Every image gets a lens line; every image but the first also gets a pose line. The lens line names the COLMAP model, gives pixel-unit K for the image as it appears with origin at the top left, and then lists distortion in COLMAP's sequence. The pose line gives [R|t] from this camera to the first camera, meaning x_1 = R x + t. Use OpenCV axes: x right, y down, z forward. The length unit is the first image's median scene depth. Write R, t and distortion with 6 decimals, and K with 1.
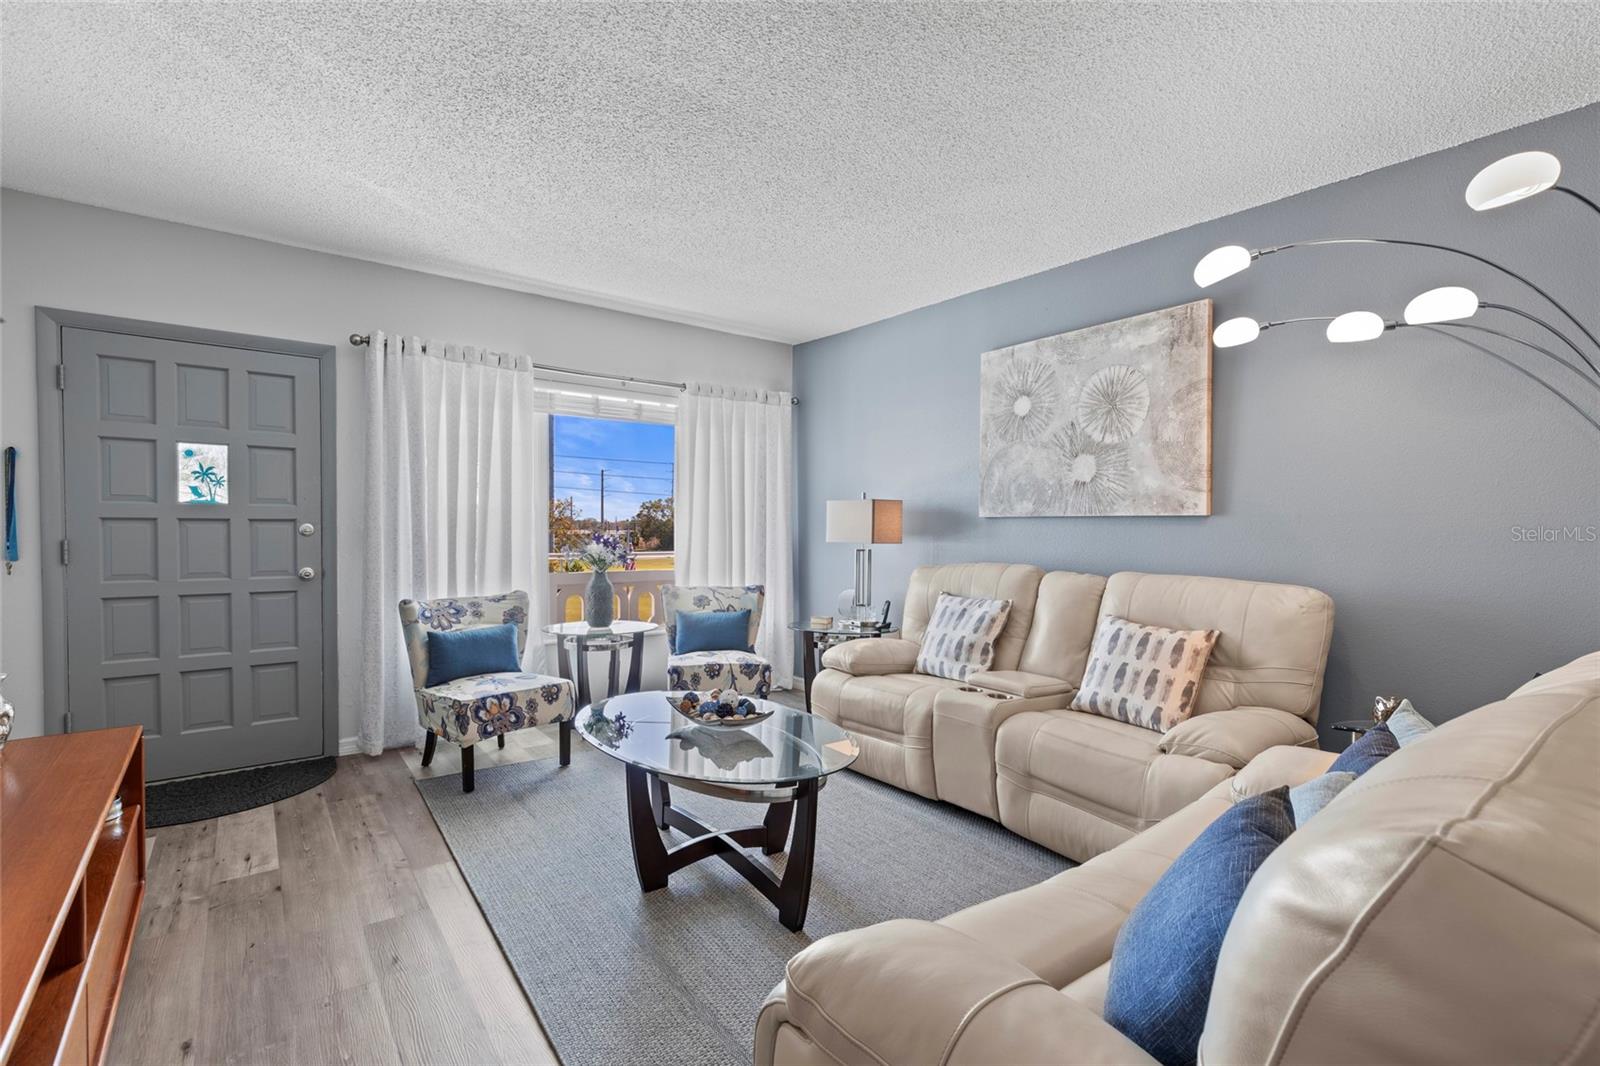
lens RADIAL K [[726.1, 0, 807.8], [0, 726.1, 544.5], [0, 0, 1]] dist [0.001171, 0.000207]
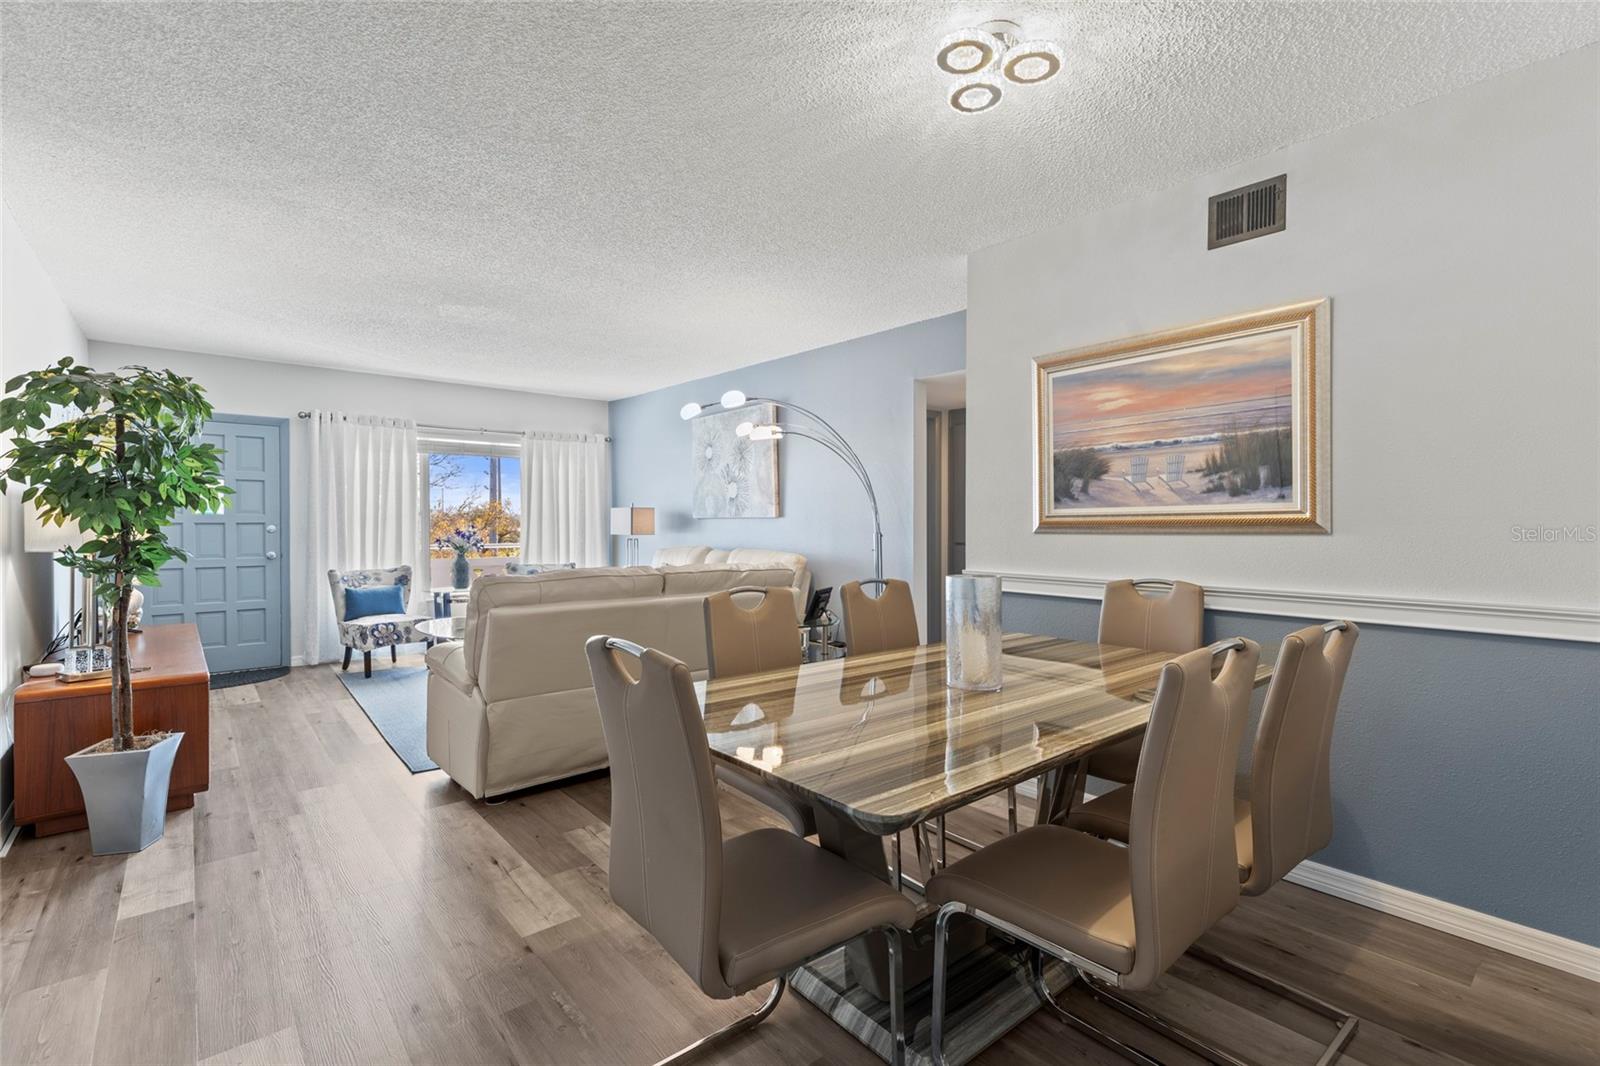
lens RADIAL K [[717.7, 0, 799.3], [0, 717.7, 528.2], [0, 0, 1]] dist [0.003387, 0.000342]
pose [[0.998800, -0.008712, 0.048199, 0.444160], [0.009487, 0.999829, -0.015872, 0.015106], [-0.048052, 0.016310, 0.998712, -0.711522]]
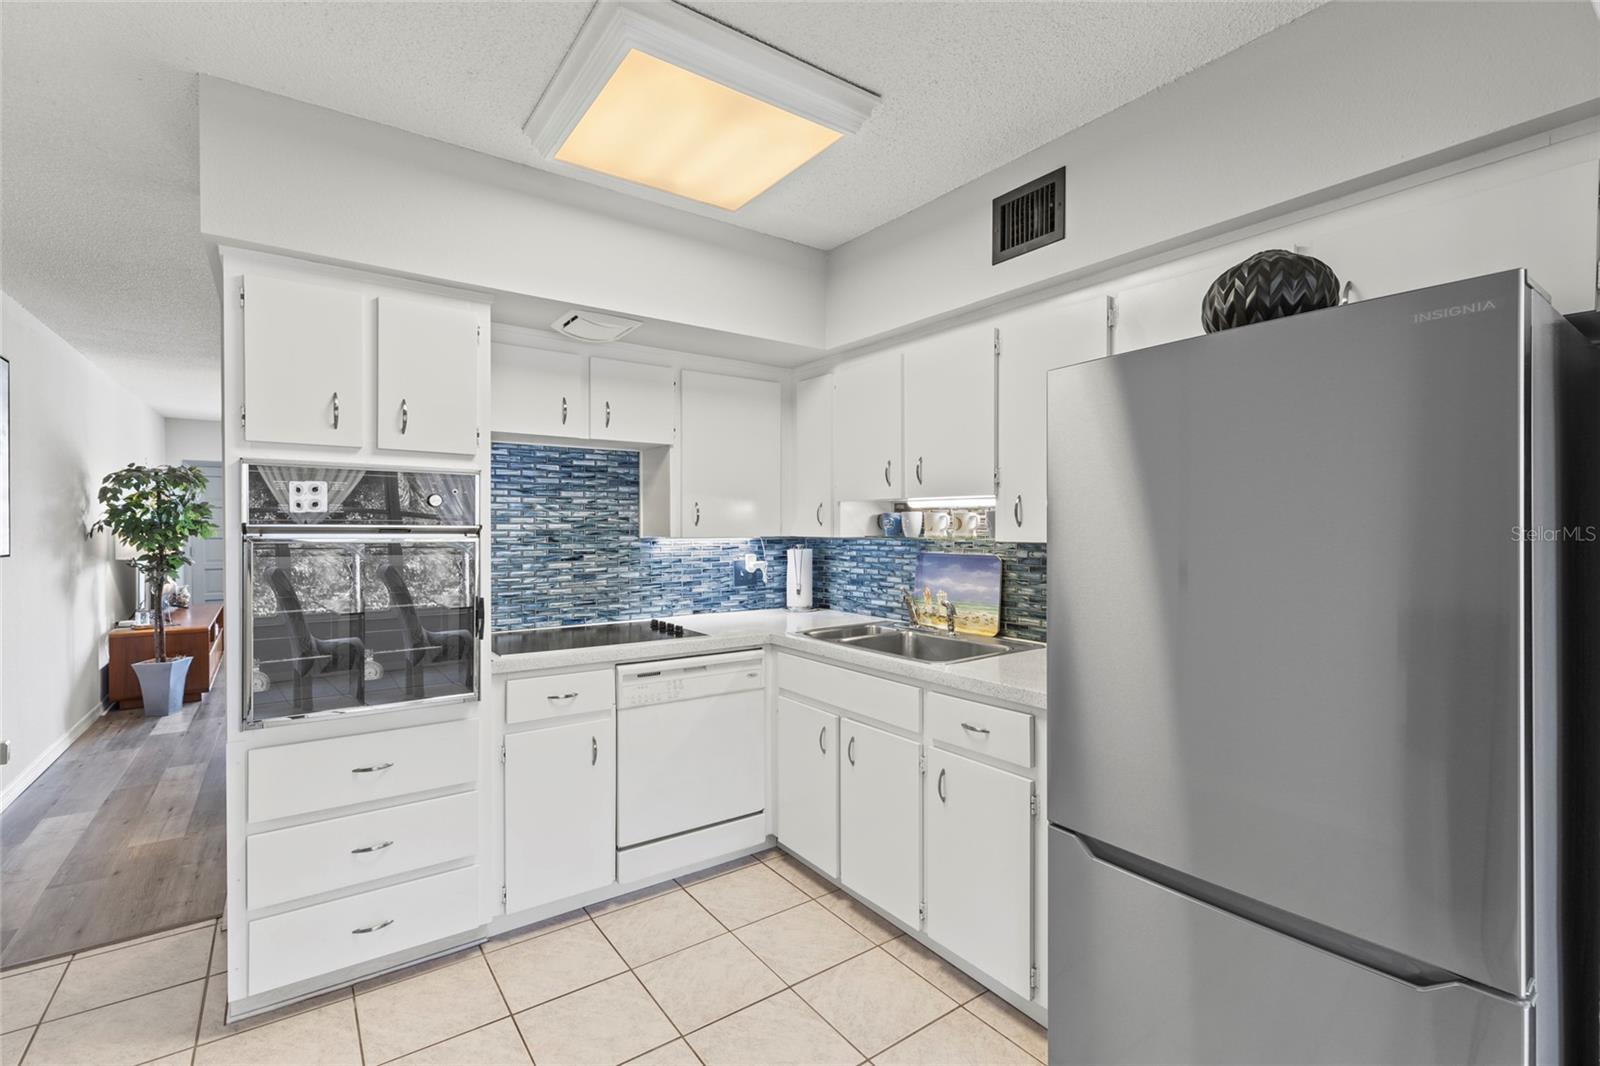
lens RADIAL K [[723.4, 0, 800.0], [0, 723.4, 533.0], [0, 0, 1]] dist [0.000010, -0.000108]
pose [[0.999060, -0.005299, -0.043019, 1.726975], [0.004625, 0.999865, -0.015761, -0.022134], [0.043097, 0.015547, 0.998950, -1.869973]]
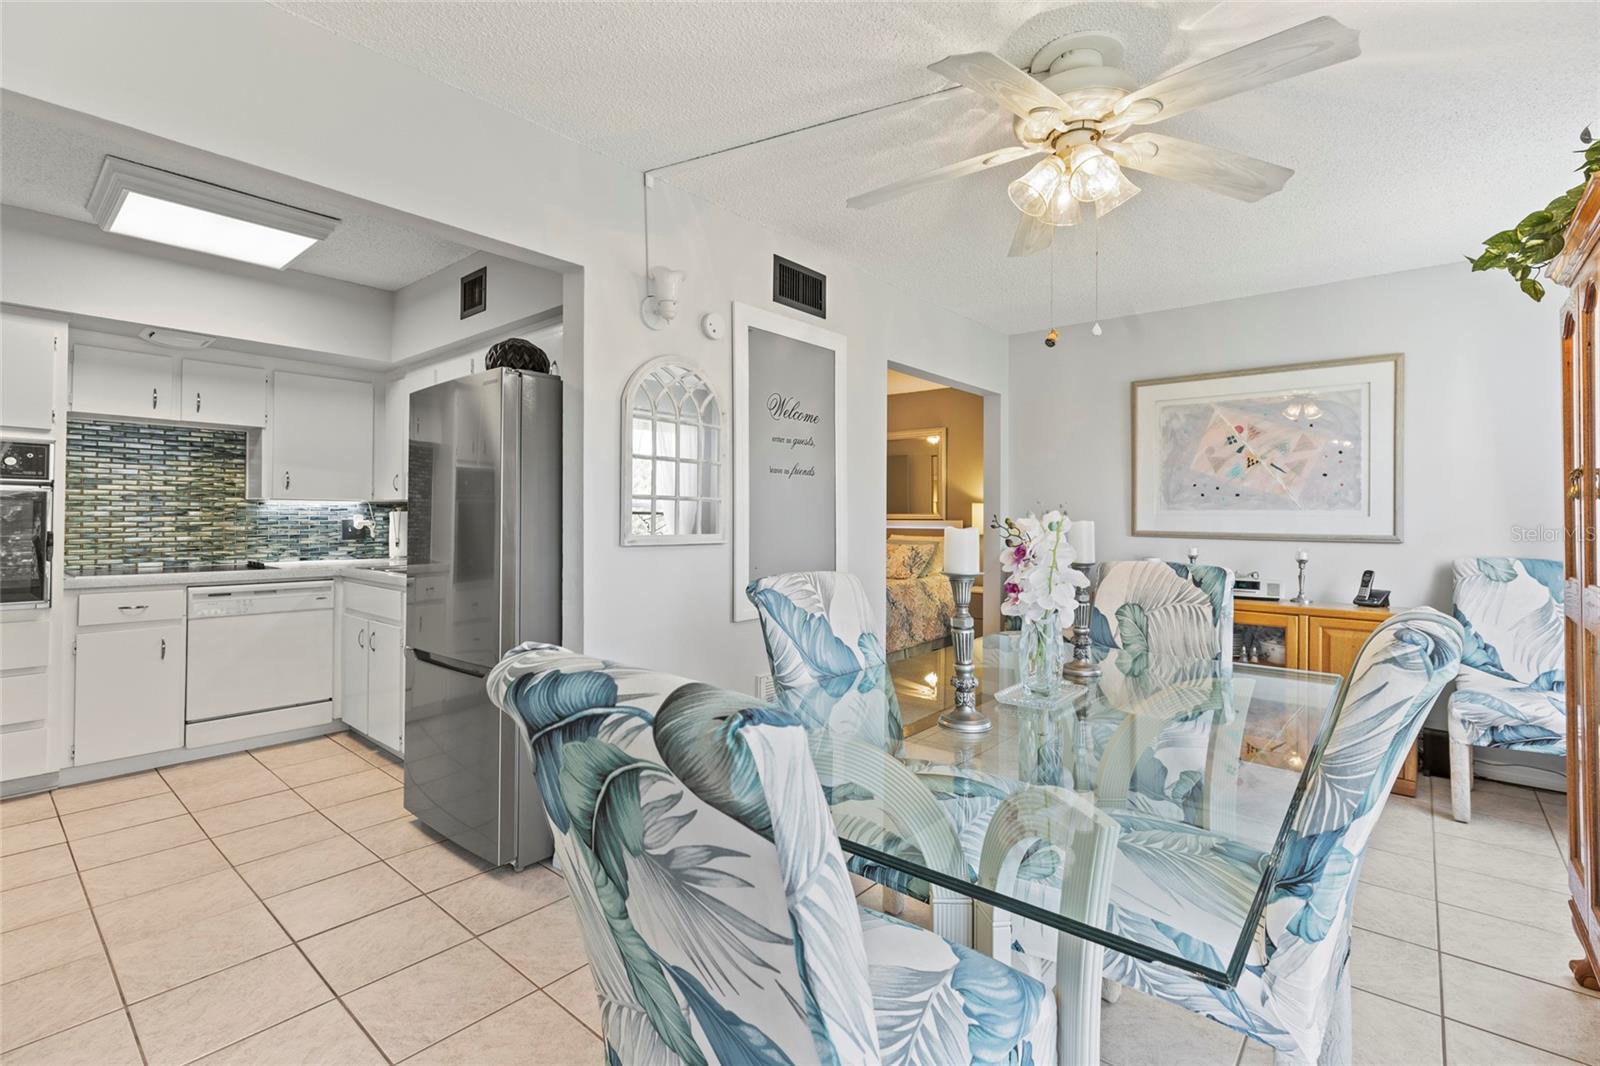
lens RADIAL K [[725.3, 0, 805.7], [0, 725.3, 509.1], [0, 0, 1]] dist [0.002419, 0.000076]
pose [[0.977959, 0.003304, 0.208769, 3.434799], [0.003604, 0.999459, -0.032701, 0.185826], [-0.208764, 0.032733, 0.977418, -3.705941]]
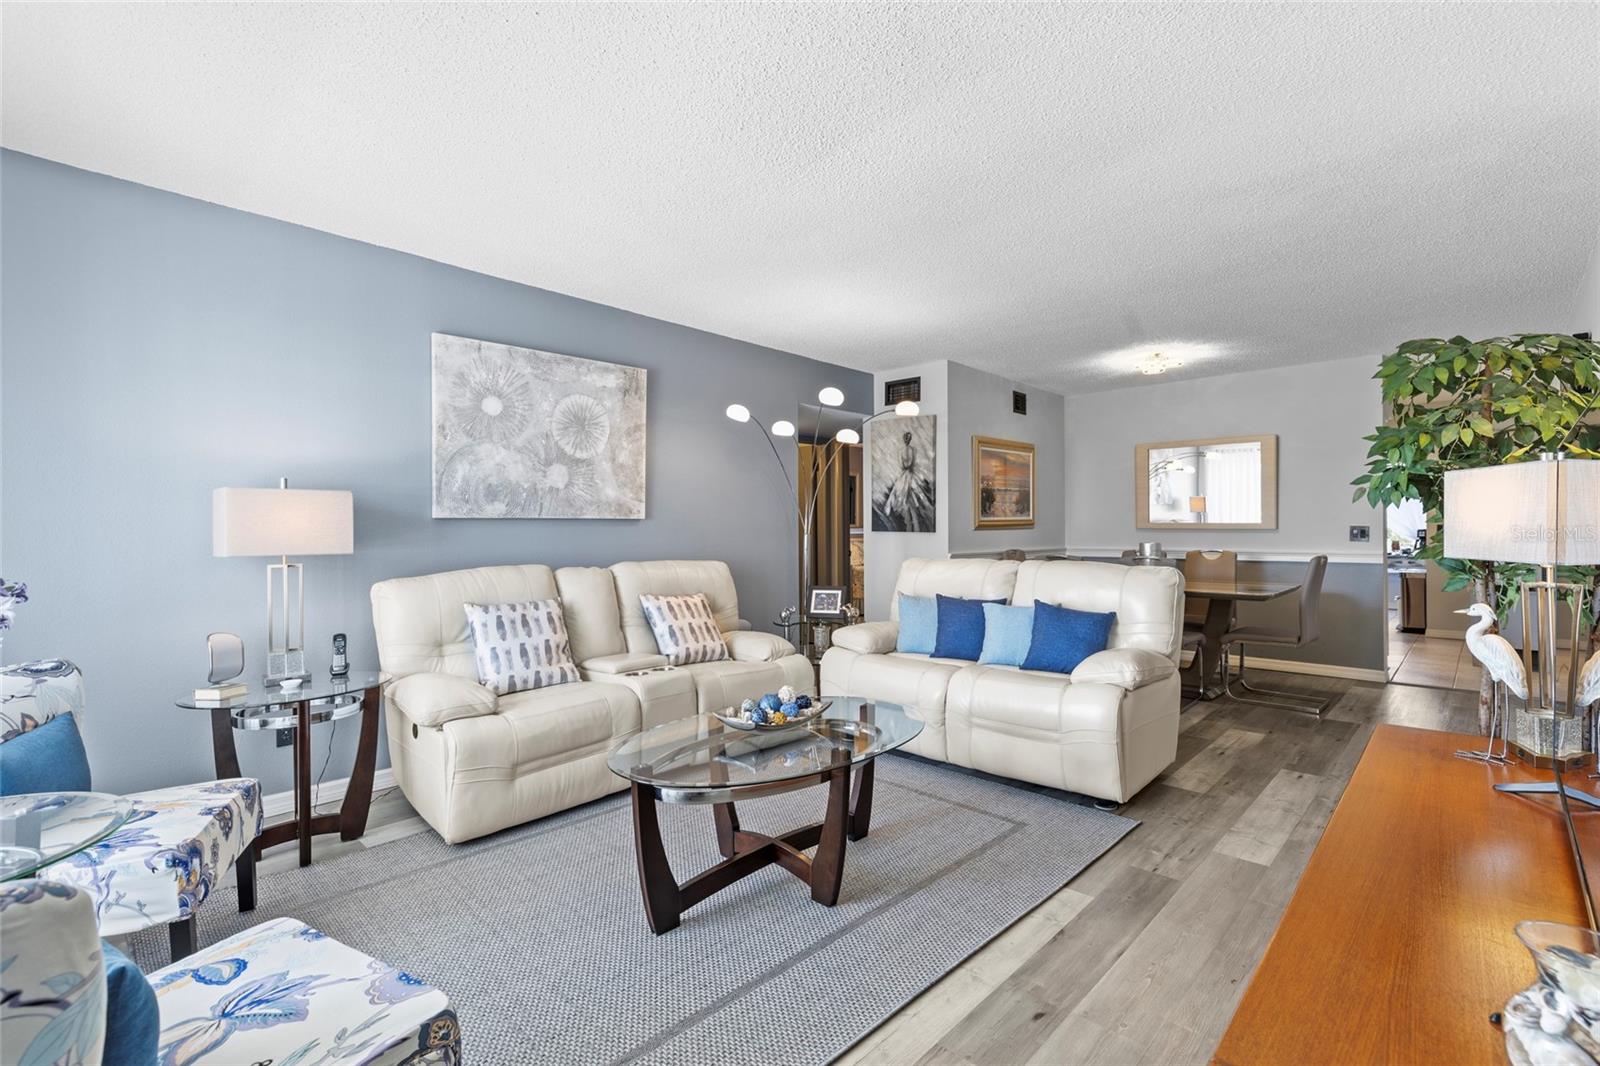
lens RADIAL K [[717.7, 0, 799.3], [0, 717.7, 528.2], [0, 0, 1]] dist [0.003387, 0.000342]
pose [[-0.146485, -0.004436, 0.989203, -0.766672], [0.030606, 0.999491, 0.009014, -0.021341], [-0.988739, 0.031596, -0.146275, 0.771274]]
